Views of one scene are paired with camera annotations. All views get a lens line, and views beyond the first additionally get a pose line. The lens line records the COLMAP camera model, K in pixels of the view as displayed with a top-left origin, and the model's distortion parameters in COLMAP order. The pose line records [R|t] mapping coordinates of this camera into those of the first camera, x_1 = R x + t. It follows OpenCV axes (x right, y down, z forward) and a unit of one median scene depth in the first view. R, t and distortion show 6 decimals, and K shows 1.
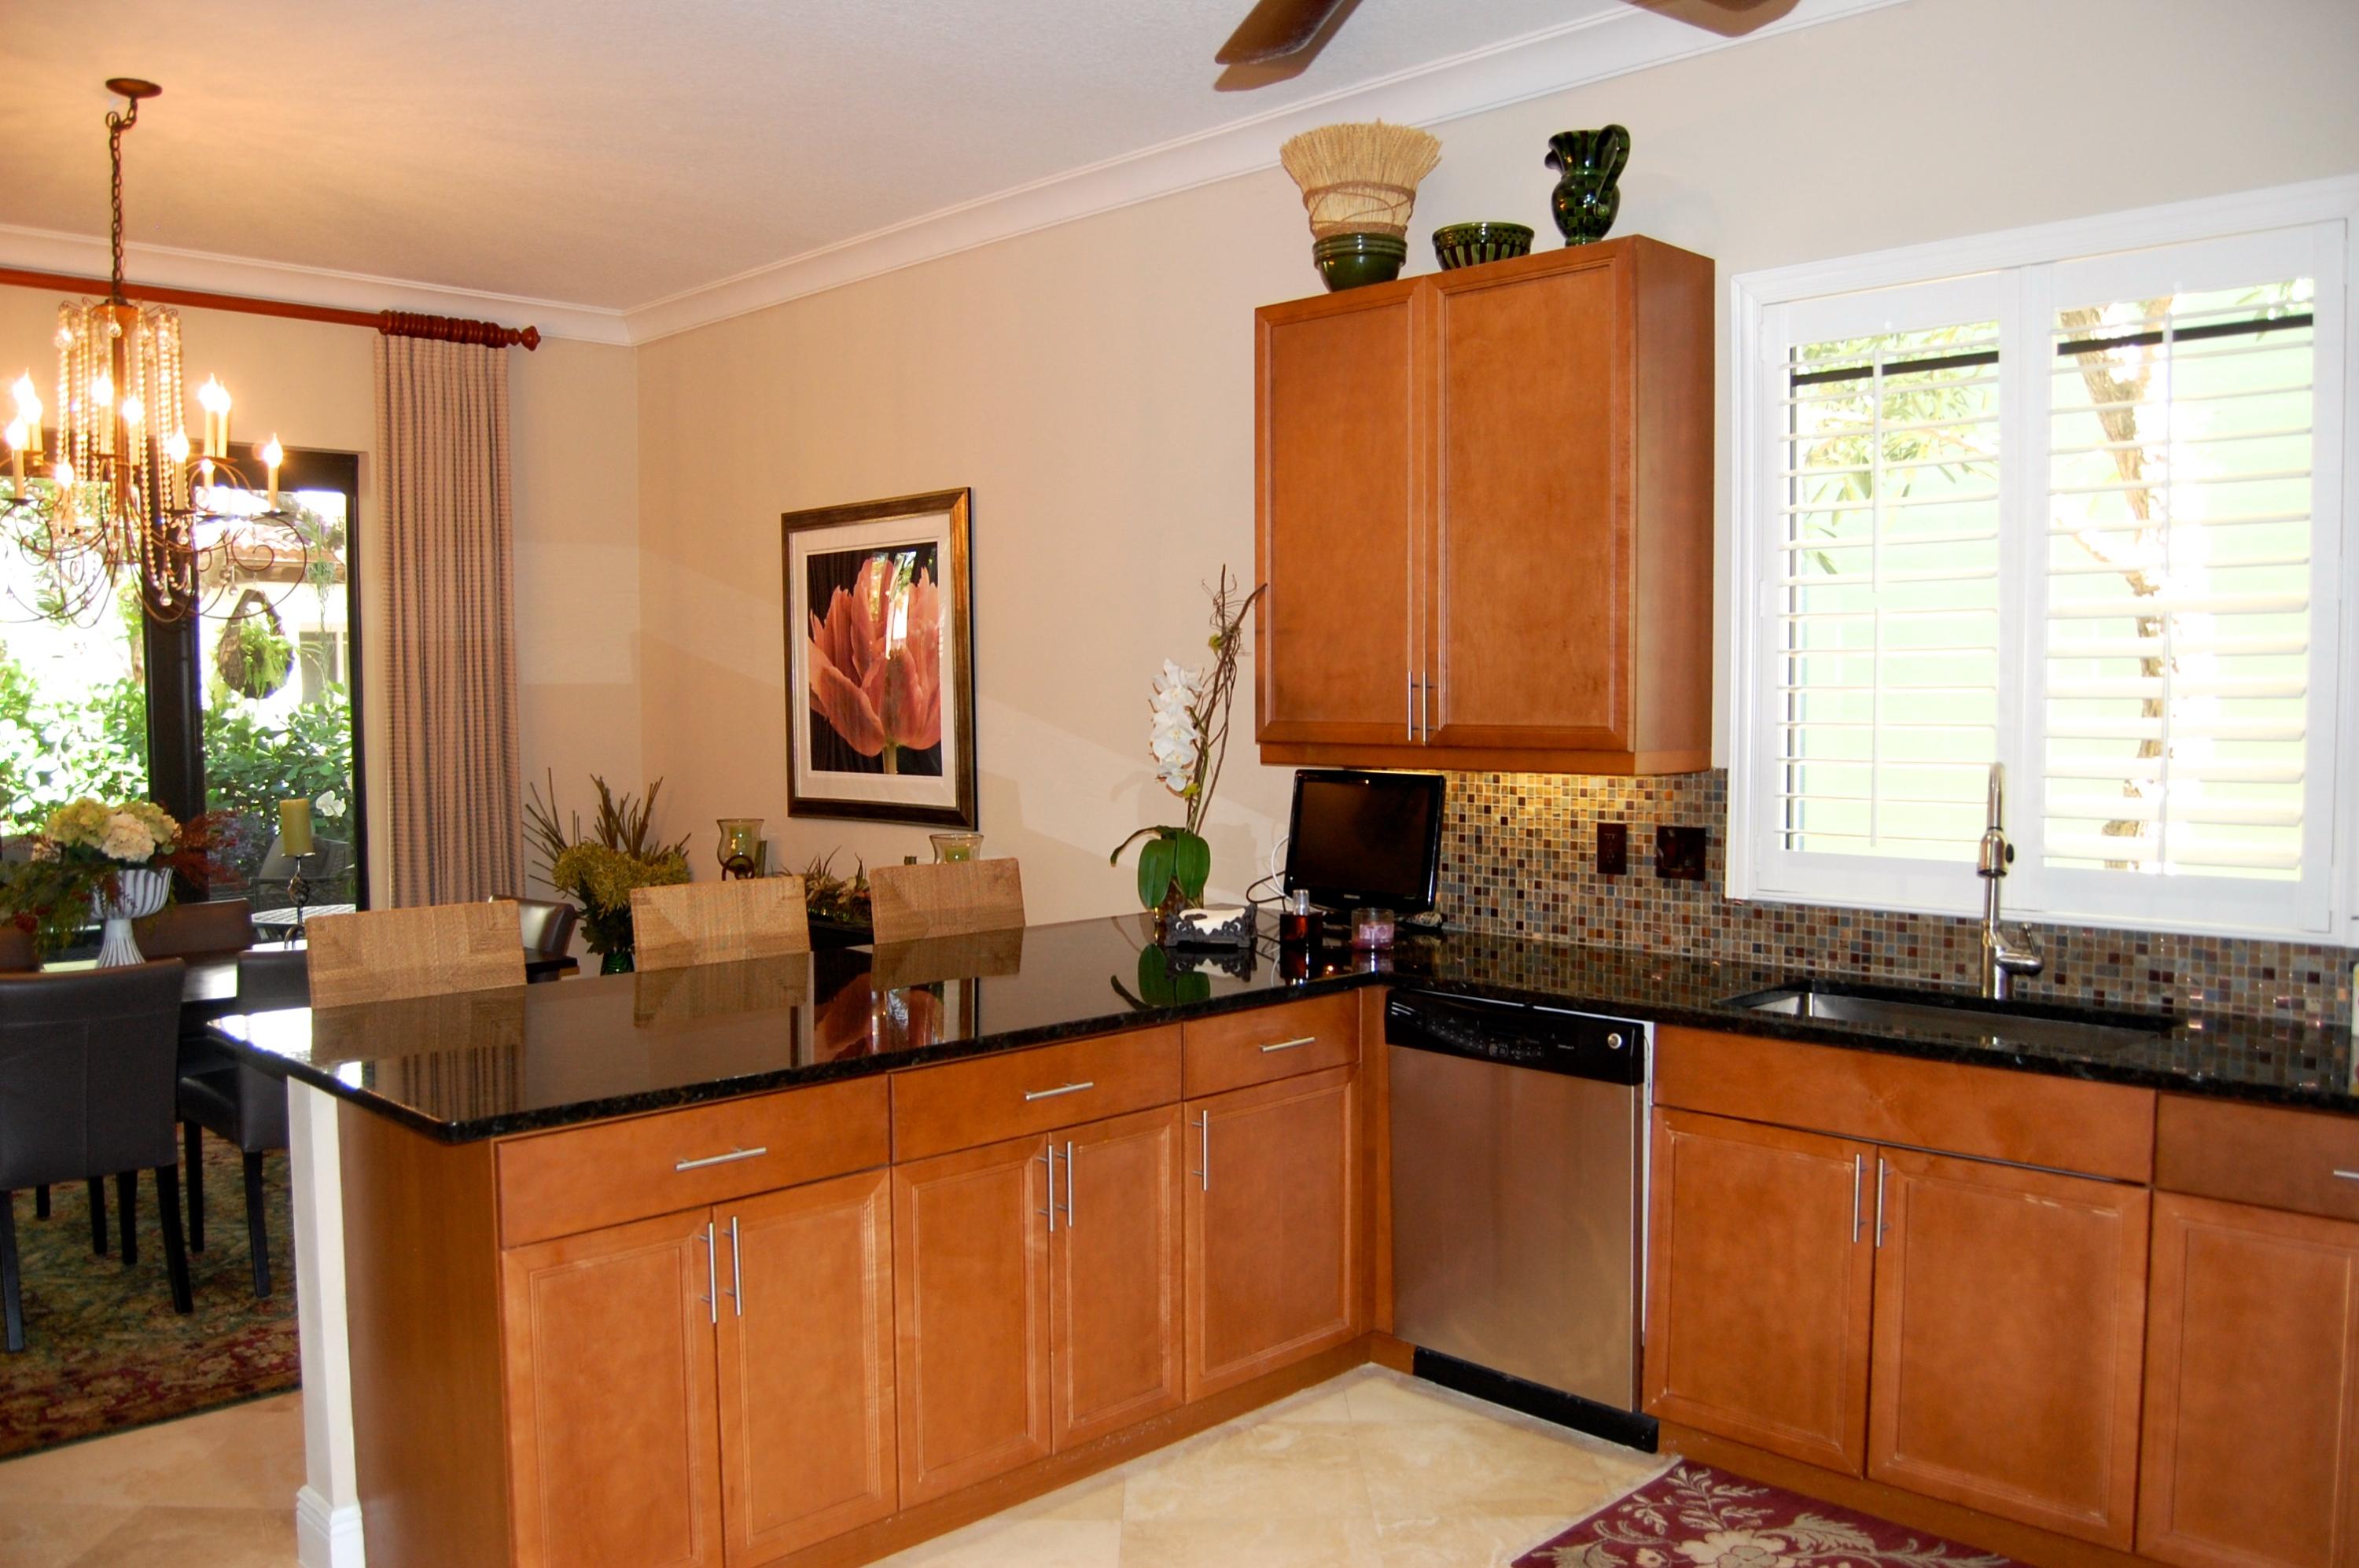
lens RADIAL K [[1821.8, 0, 1181.7], [0, 1821.8, 821.8], [0, 0, 1]] dist [-0.082330, 0.004898]
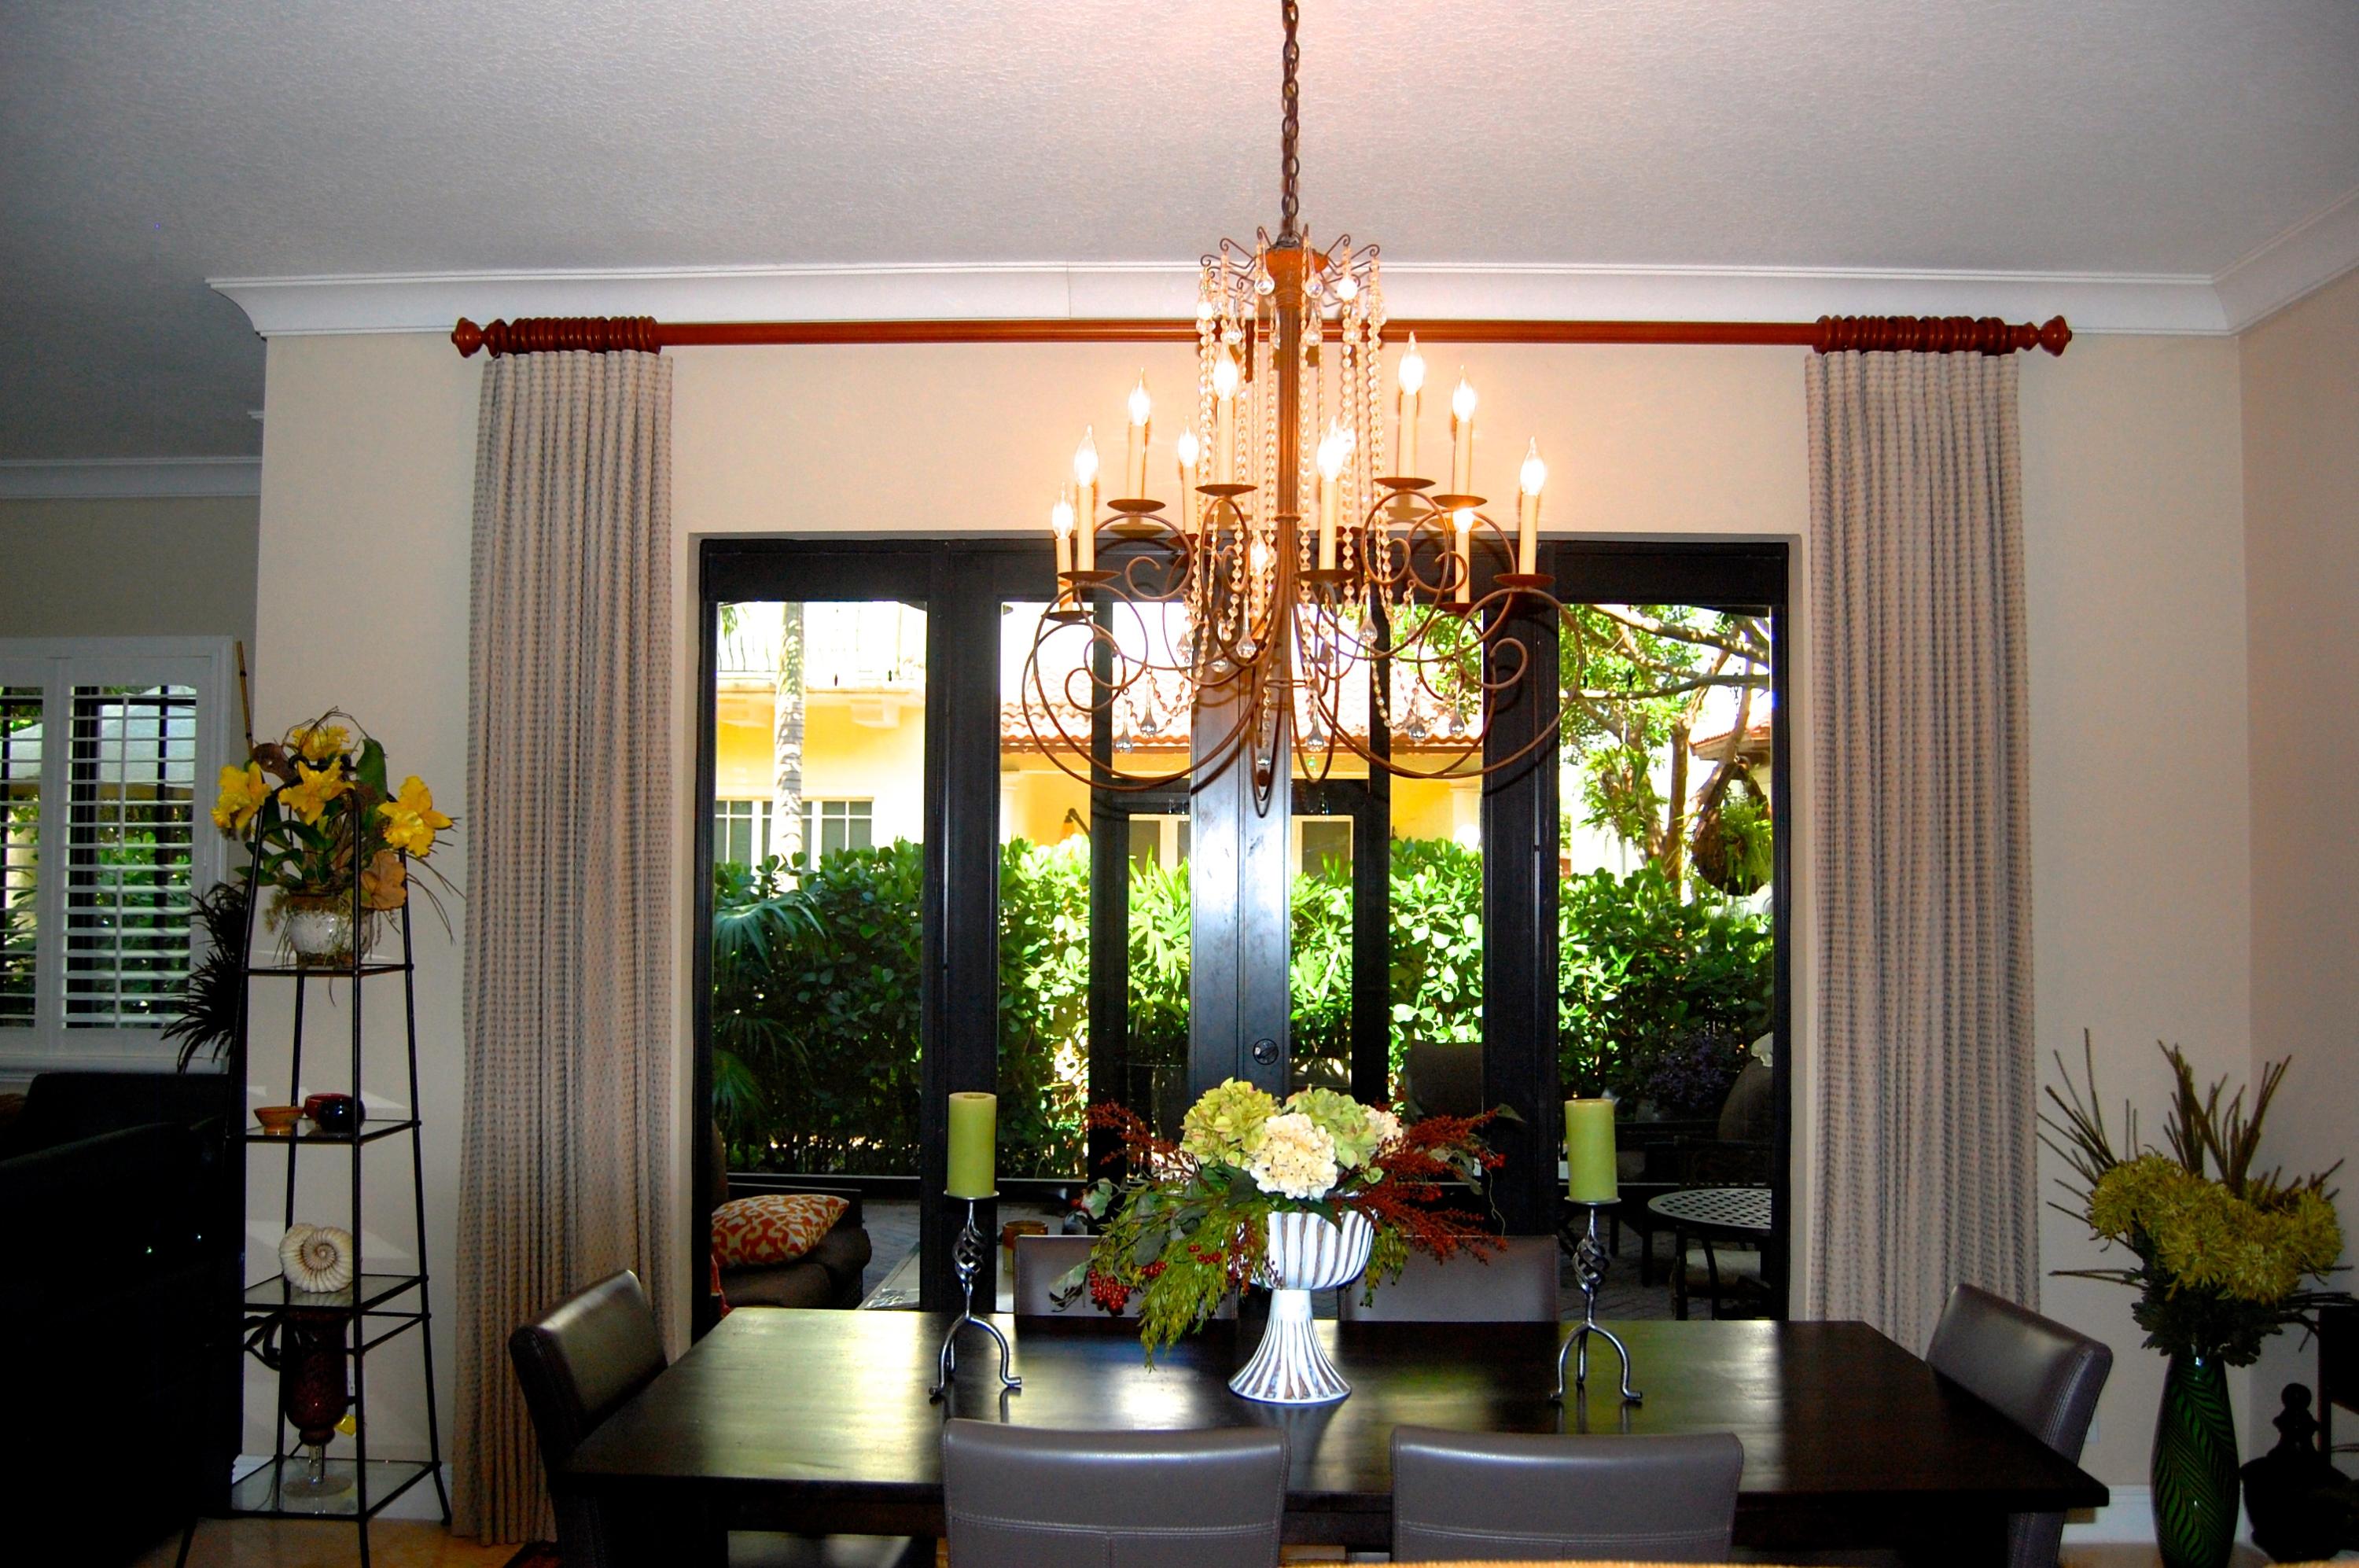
lens RADIAL K [[1869.0, 0, 1178.0], [0, 1869.0, 801.1], [0, 0, 1]] dist [-0.101168, 0.055305]
pose [[0.687607, -0.022334, -0.725739, -0.121358], [-0.060896, 0.994231, -0.088294, -0.035305], [0.723525, 0.104906, 0.682281, 0.376836]]
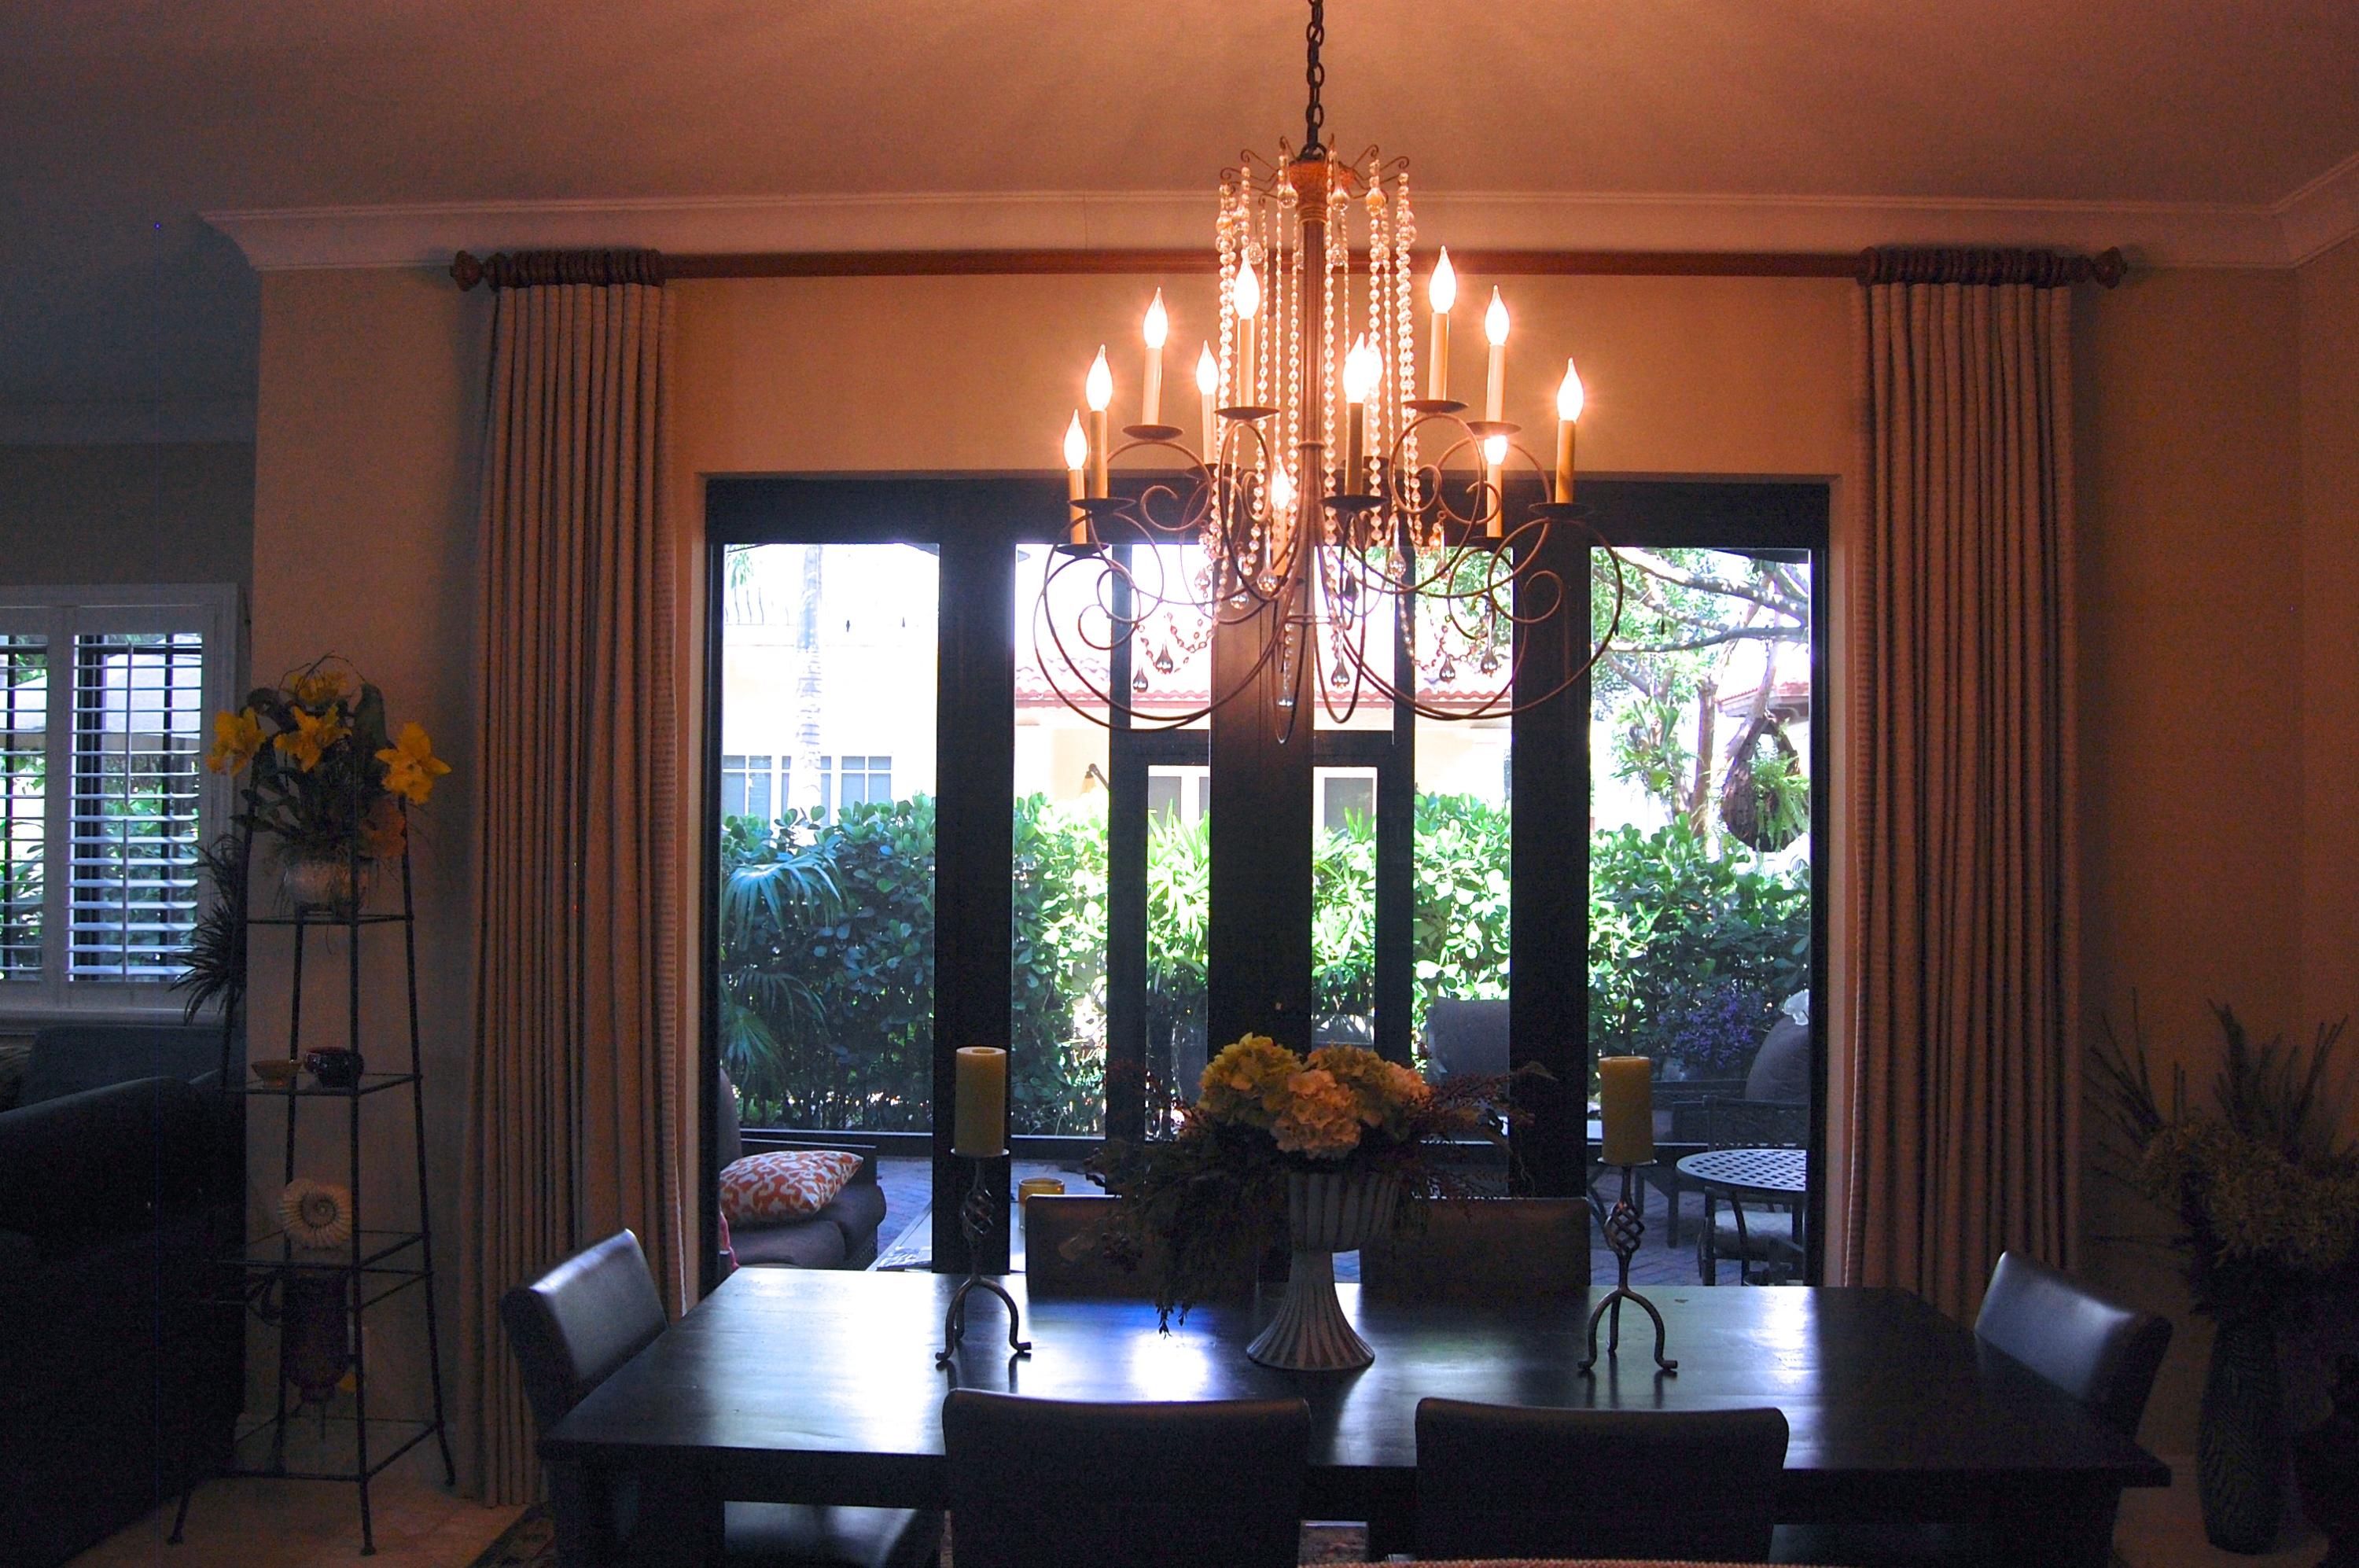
lens RADIAL K [[1869.0, 0, 1178.0], [0, 1869.0, 801.1], [0, 0, 1]] dist [-0.101168, 0.055305]
pose [[0.678975, -0.004171, -0.734150, -0.134437], [-0.064110, 0.995827, -0.064949, -0.033738], [0.731357, 0.091165, 0.675874, 0.390797]]
